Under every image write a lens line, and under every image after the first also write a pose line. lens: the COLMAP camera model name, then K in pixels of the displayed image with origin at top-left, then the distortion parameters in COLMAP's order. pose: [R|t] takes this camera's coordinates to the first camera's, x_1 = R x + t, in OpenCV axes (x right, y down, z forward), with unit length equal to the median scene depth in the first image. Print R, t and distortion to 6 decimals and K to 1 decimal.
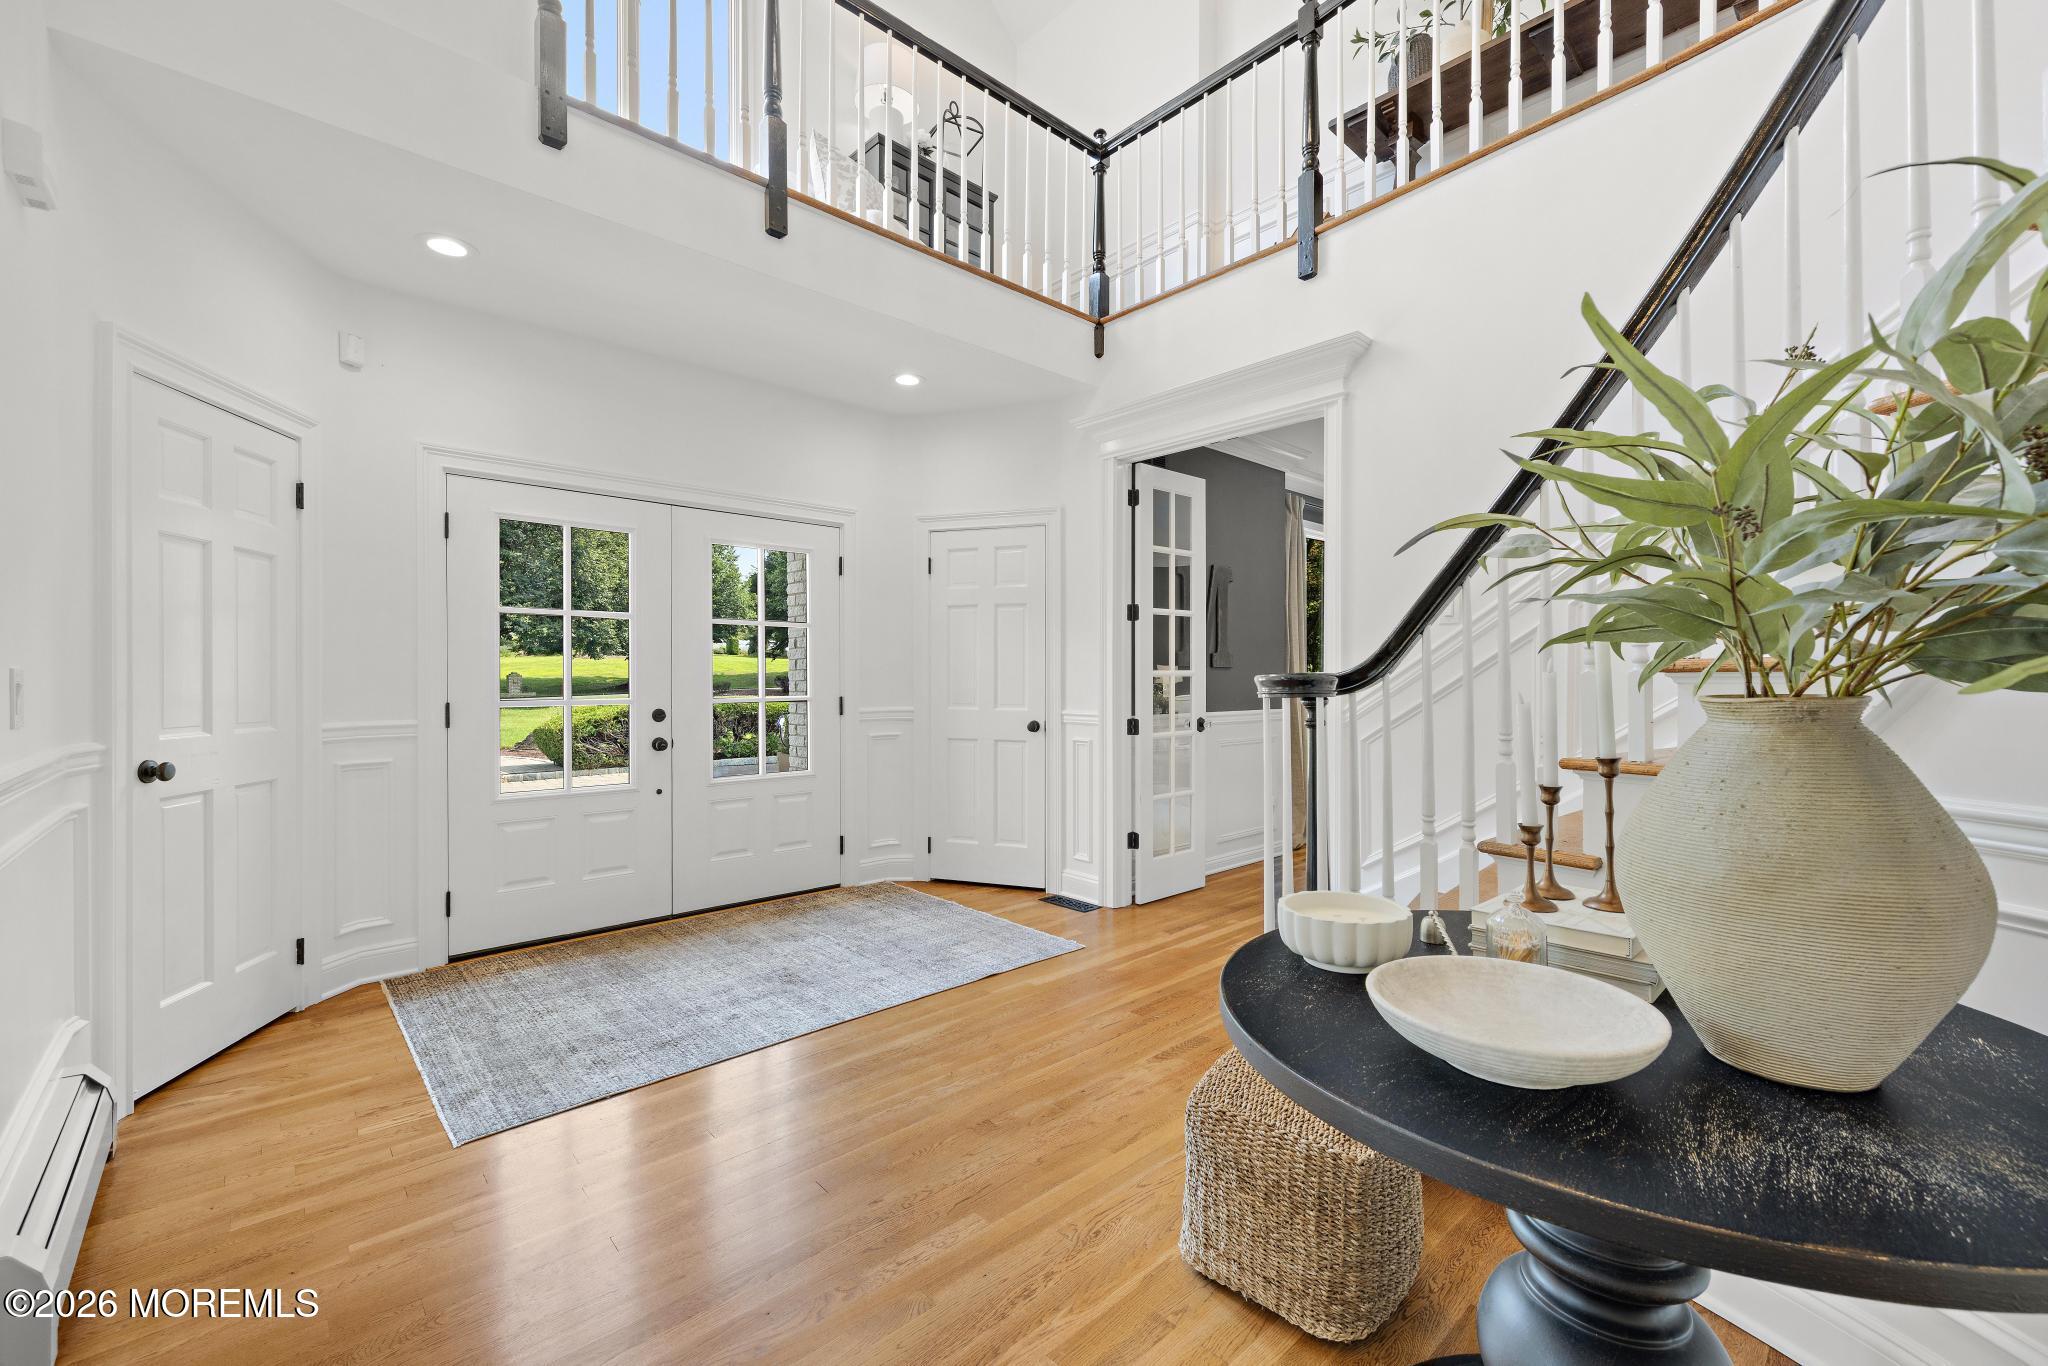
lens RADIAL K [[846.1, 0, 1027.5], [0, 846.1, 677.5], [0, 0, 1]] dist [-0.000656, 0.000007]
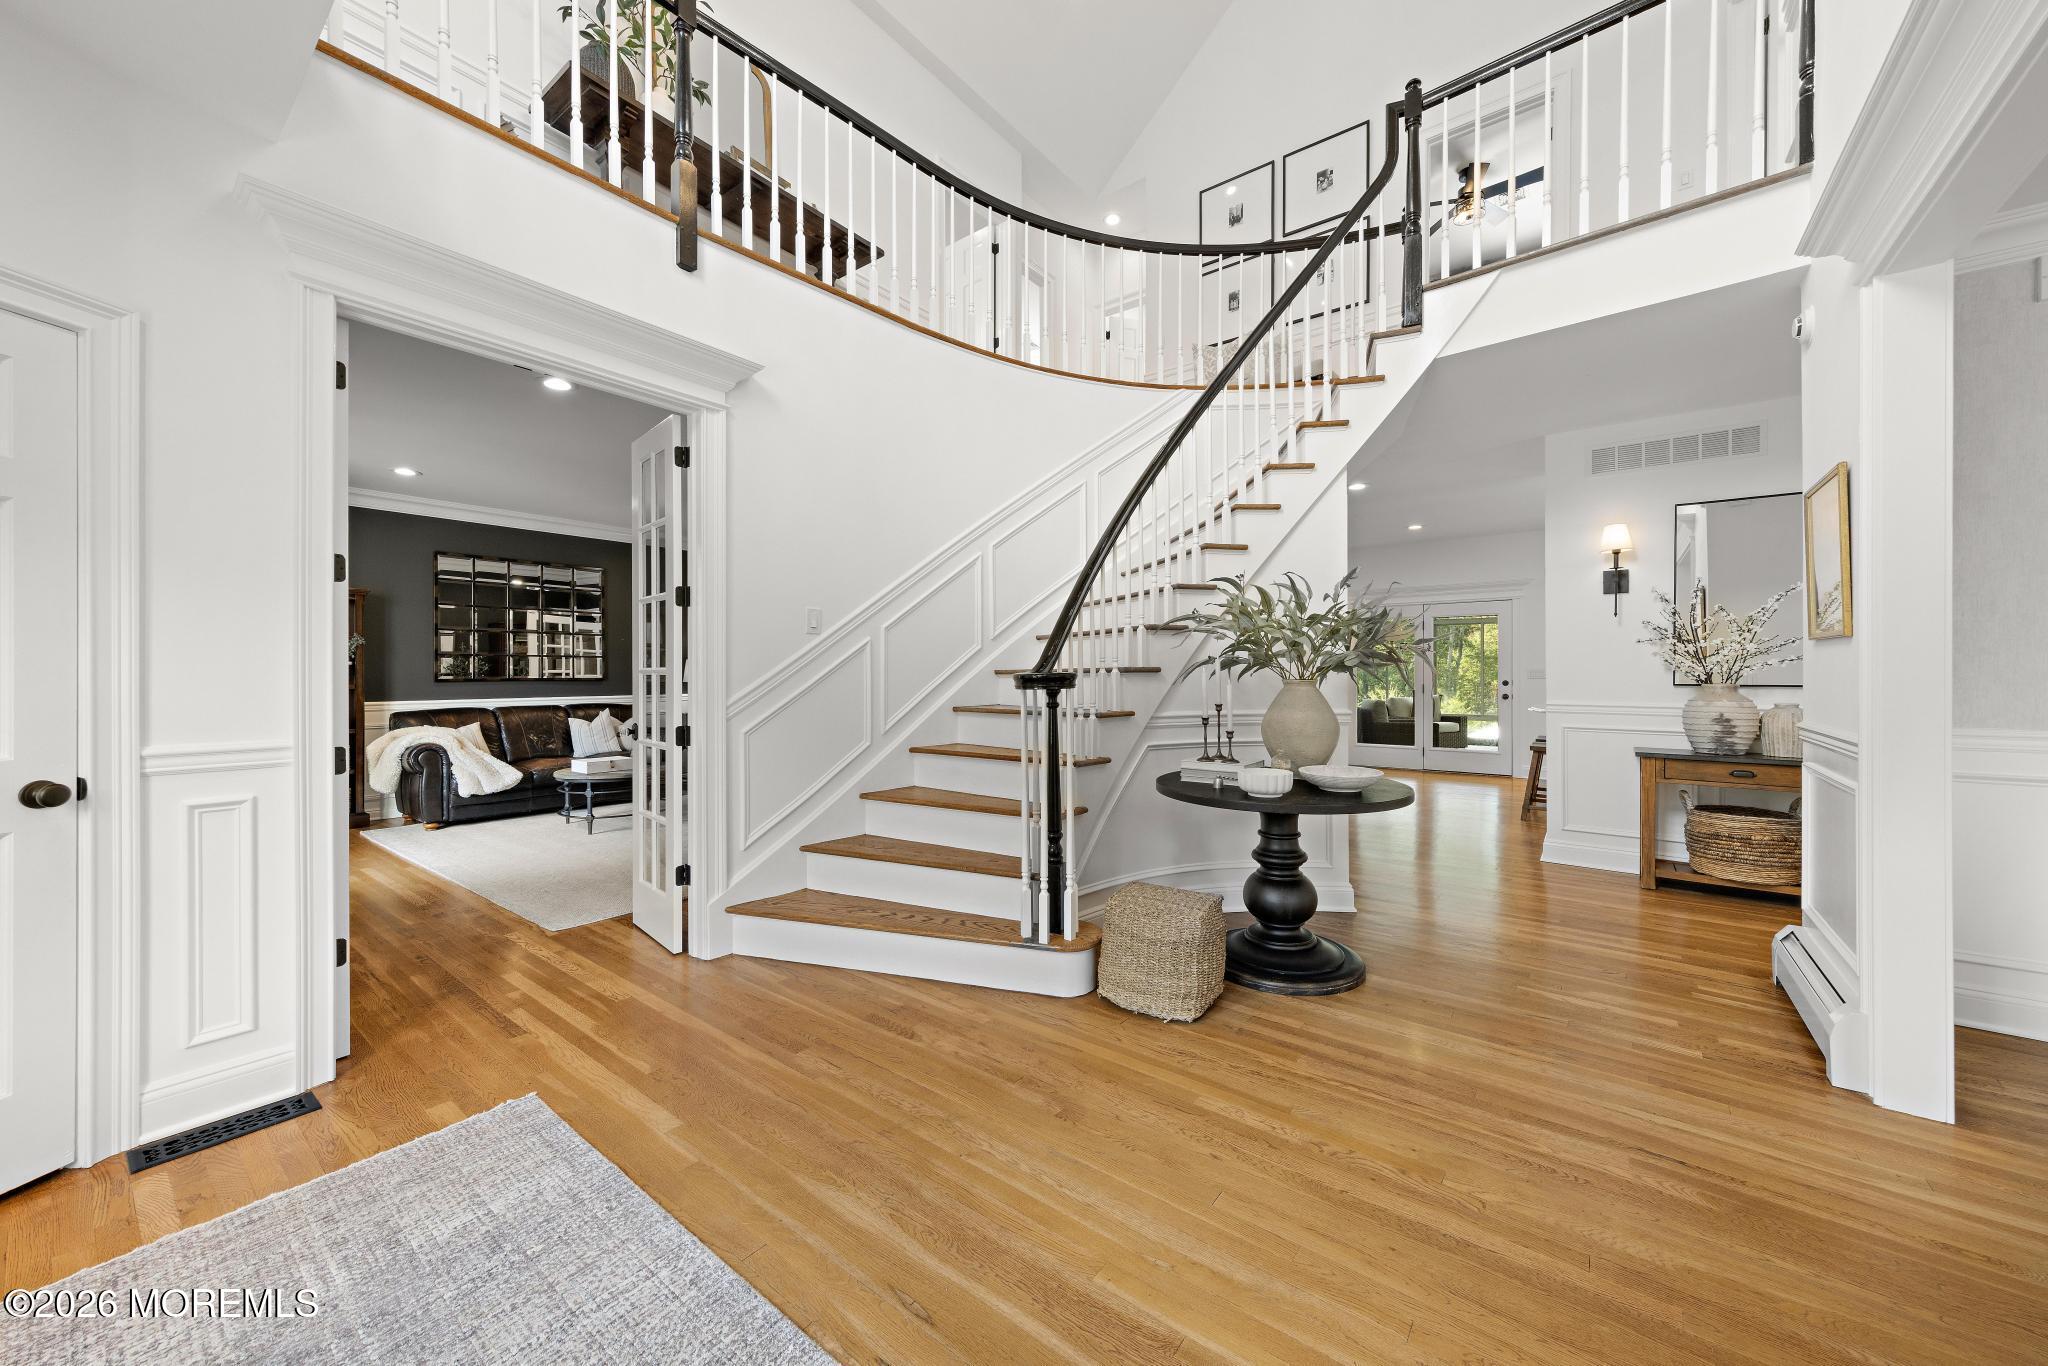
lens RADIAL K [[731.6, 0, 1036.0], [0, 731.6, 678.1], [0, 0, 1]] dist [0.003900, 0.000106]
pose [[-0.181039, -0.004302, 0.983467, -0.550520], [-0.001808, 0.999990, 0.004042, -0.002701], [-0.983474, -0.001046, -0.181045, 0.722960]]
